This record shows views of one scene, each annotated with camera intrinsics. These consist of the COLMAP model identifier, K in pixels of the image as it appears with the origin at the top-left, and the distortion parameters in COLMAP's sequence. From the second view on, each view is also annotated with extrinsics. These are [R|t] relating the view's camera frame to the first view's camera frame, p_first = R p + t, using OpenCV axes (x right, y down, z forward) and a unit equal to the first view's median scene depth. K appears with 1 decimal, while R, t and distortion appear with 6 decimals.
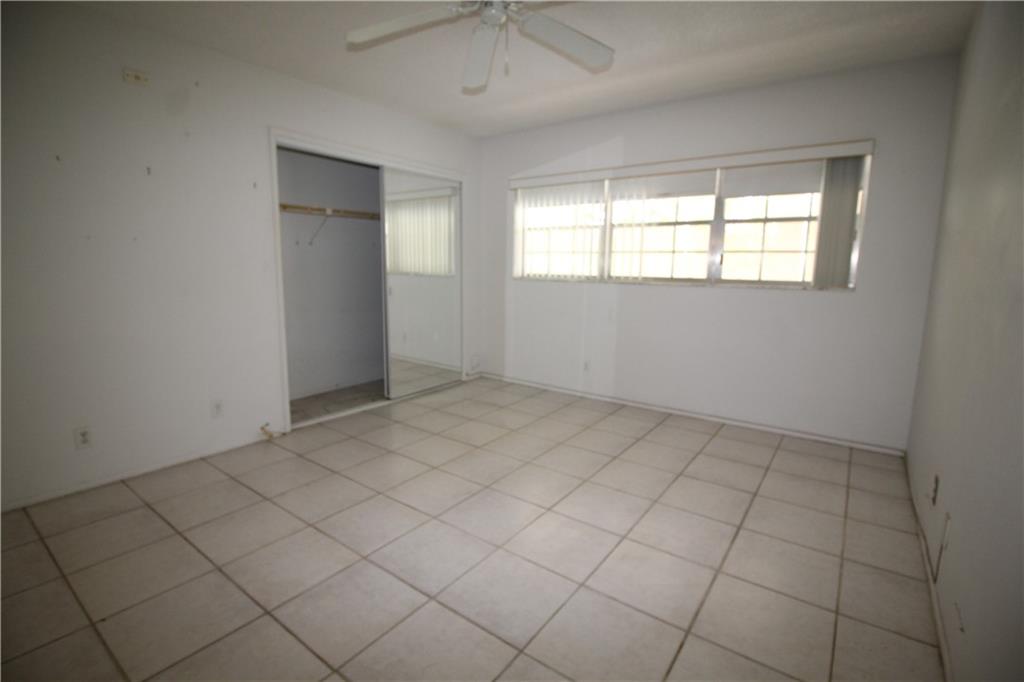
lens RADIAL K [[475.3, 0, 511.1], [0, 475.3, 339.5], [0, 0, 1]] dist [-0.004349, -0.010509]
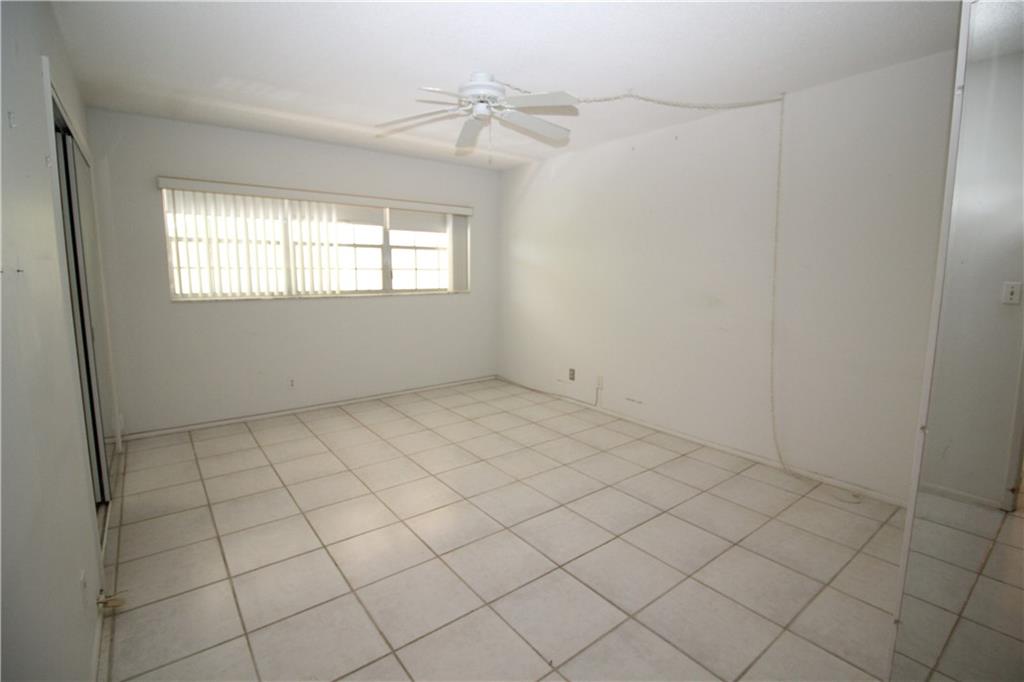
lens RADIAL K [[475.3, 0, 512.2], [0, 475.3, 332.4], [0, 0, 1]] dist [-0.004349, -0.010509]
pose [[0.254699, -0.124374, 0.958989, -0.790295], [0.161843, 0.983190, 0.084528, -0.069296], [-0.953381, 0.133676, 0.270546, 0.346462]]
